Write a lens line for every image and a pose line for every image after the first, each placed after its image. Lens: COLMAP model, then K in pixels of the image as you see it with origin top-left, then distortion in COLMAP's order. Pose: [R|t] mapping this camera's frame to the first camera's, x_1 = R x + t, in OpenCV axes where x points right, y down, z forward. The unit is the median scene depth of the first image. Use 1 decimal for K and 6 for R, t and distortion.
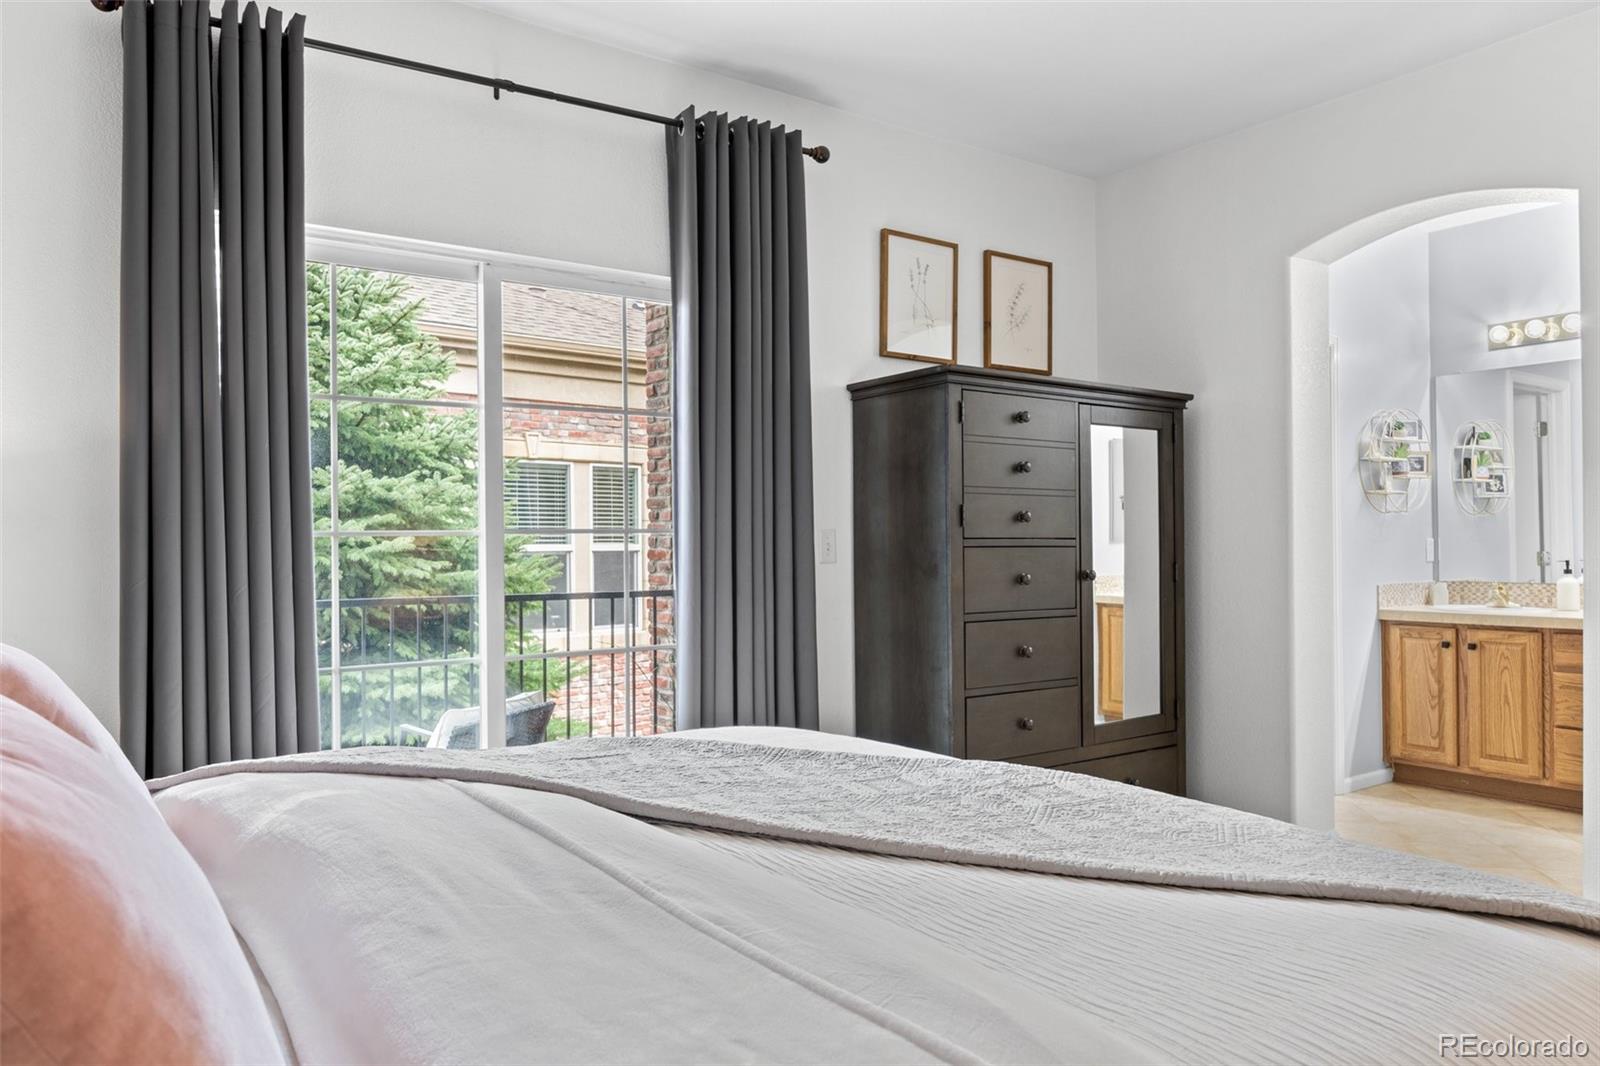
lens RADIAL K [[1116.0, 0, 798.3], [0, 1116.0, 534.7], [0, 0, 1]] dist [0.006416, 0.002694]
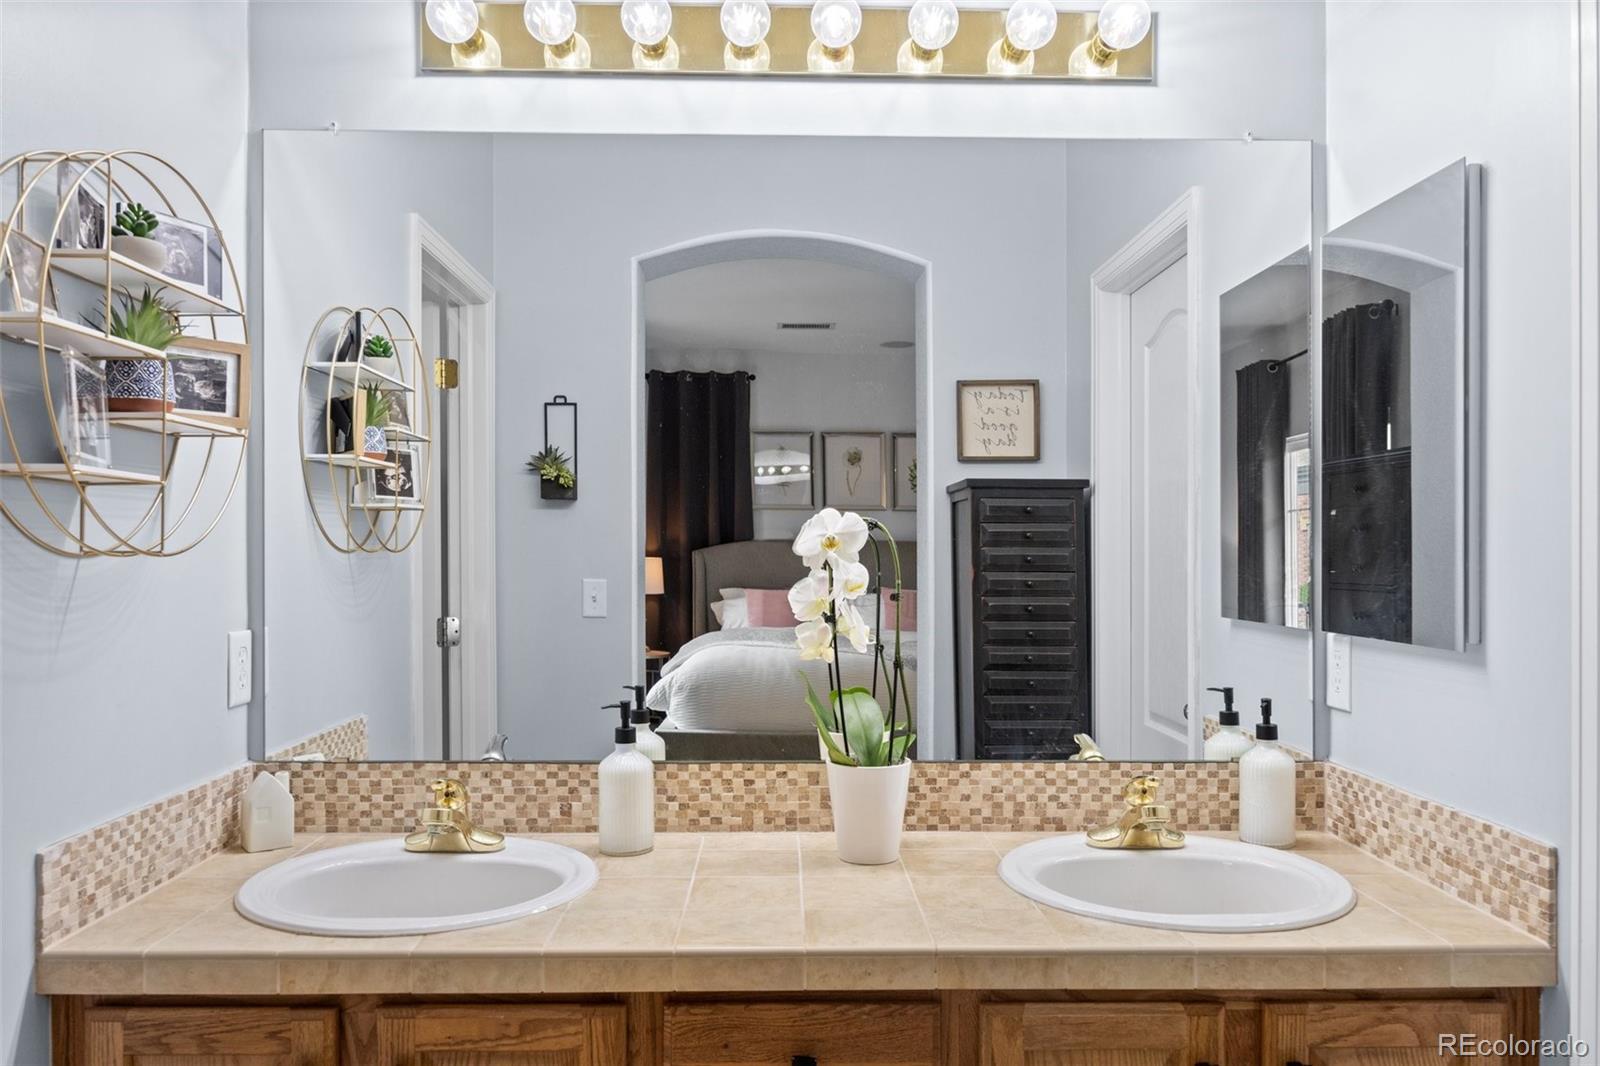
lens RADIAL K [[1186.8, 0, 799.4], [0, 1186.8, 537.5], [0, 0, 1]] dist [-0.004634, -0.000743]
pose [[0.566393, 0.012847, 0.824035, 0.386901], [-0.011784, 0.999903, -0.007489, -0.023487], [-0.824051, -0.005468, 0.566489, 0.696562]]
